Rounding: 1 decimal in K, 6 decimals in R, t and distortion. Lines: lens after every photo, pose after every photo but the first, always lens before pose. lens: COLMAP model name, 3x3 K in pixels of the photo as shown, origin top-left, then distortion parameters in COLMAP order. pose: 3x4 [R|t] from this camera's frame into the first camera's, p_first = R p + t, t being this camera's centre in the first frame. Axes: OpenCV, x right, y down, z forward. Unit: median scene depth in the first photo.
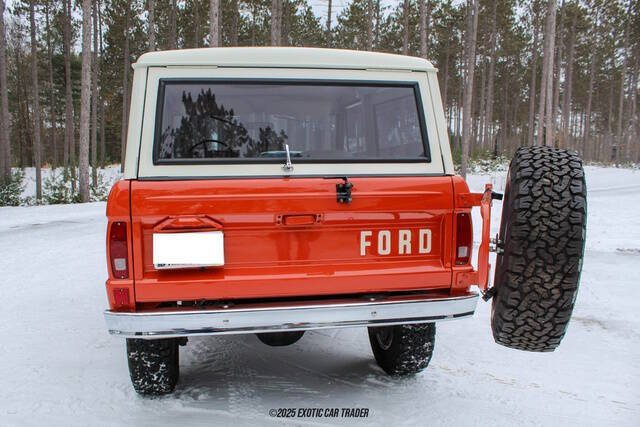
lens RADIAL K [[543.5, 0, 308.3], [0, 543.5, 223.5], [0, 0, 1]] dist [-0.138572, 0.103743]
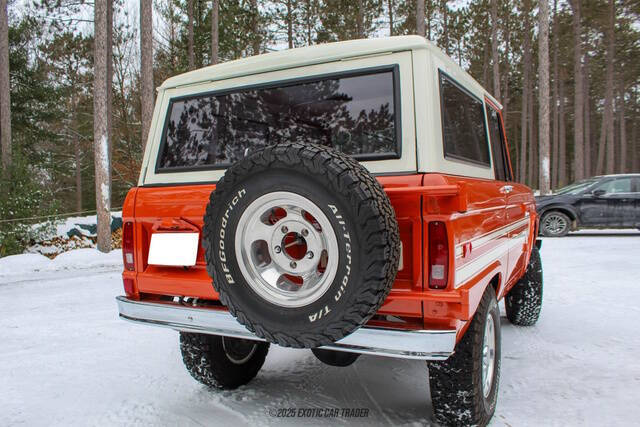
lens RADIAL K [[543.5, 0, 308.3], [0, 543.5, 223.5], [0, 0, 1]] dist [-0.138572, 0.103743]
pose [[0.789863, 0.015945, -0.613075, 0.468437], [-0.050990, 0.997908, -0.039739, 0.018432], [0.611159, 0.062649, 0.789024, 0.210190]]
